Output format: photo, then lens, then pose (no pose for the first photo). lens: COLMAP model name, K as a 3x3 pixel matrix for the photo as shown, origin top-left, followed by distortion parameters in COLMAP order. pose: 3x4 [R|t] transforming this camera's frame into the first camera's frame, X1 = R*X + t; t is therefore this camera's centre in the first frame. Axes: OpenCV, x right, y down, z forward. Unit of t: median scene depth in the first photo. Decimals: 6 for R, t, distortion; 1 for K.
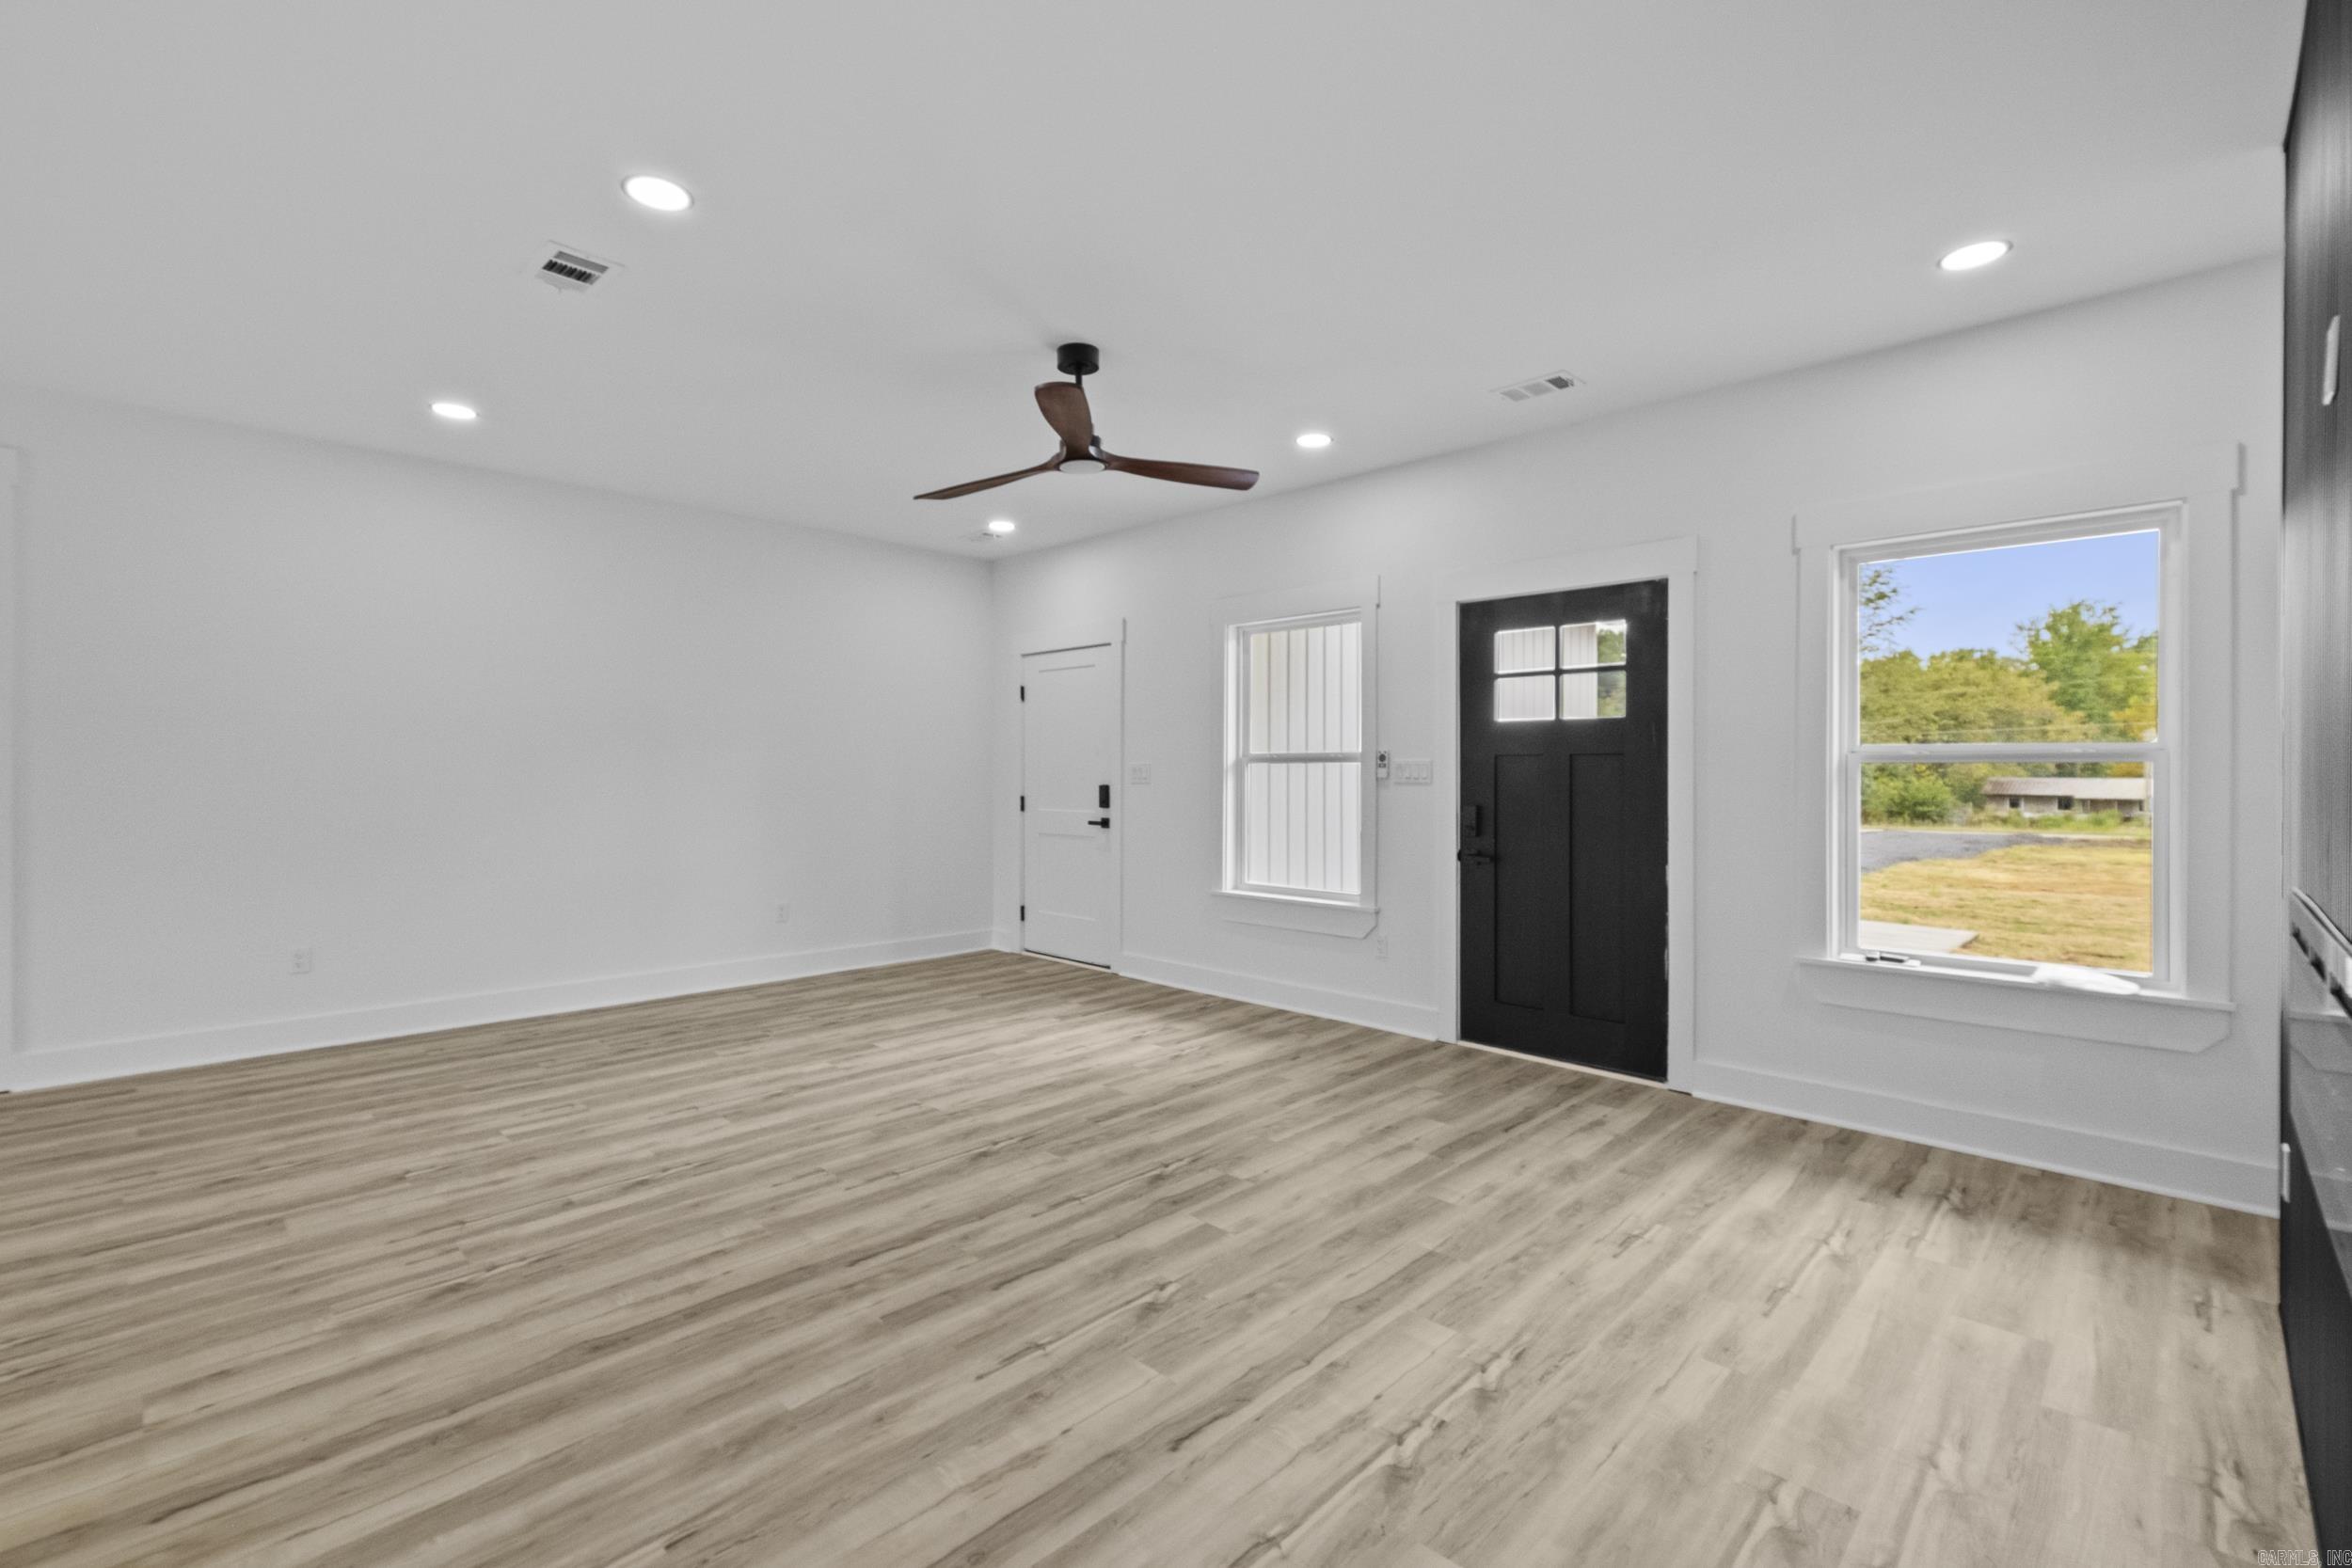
lens RADIAL K [[1023.4, 0, 1155.3], [0, 1023.4, 773.6], [0, 0, 1]] dist [0.006118, 0.000458]
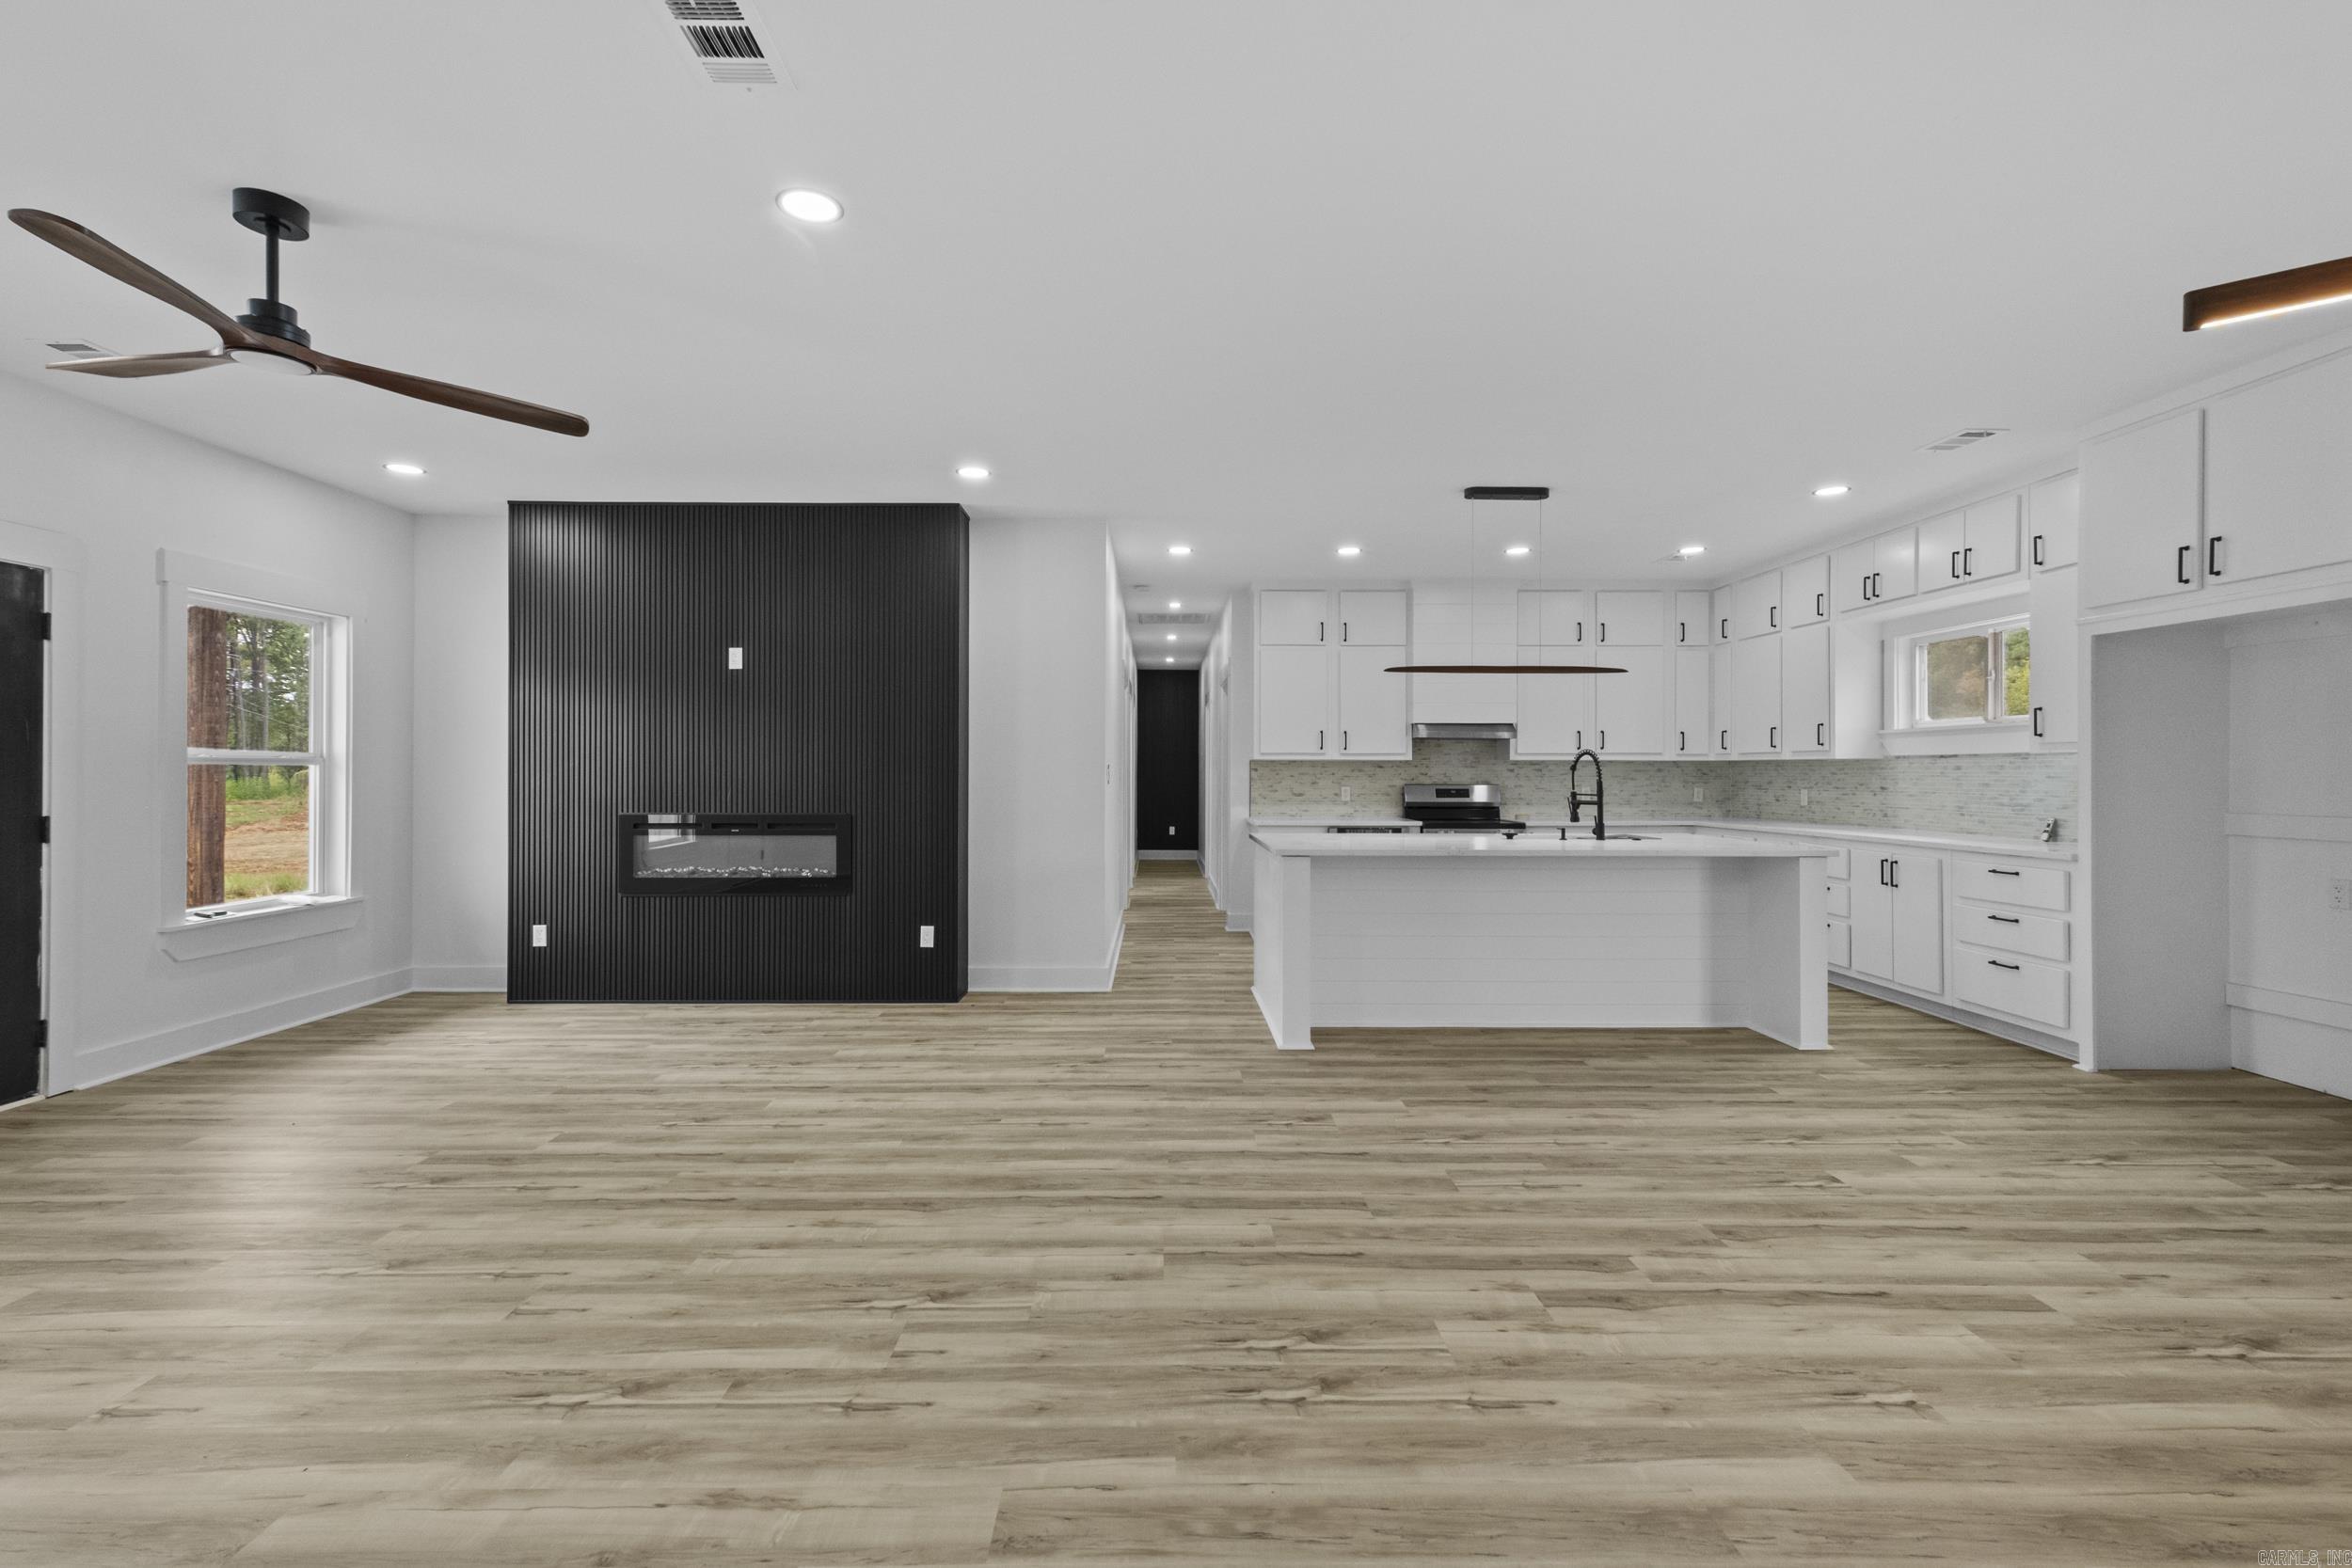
lens RADIAL K [[1021.0, 0, 1163.5], [0, 1021.0, 769.9], [0, 0, 1]] dist [0.007159, -0.000222]
pose [[-0.709150, -0.001196, 0.705057, -1.185139], [-0.002416, 0.999997, -0.000734, -0.004675], [-0.705054, -0.002224, -0.709150, 1.202351]]
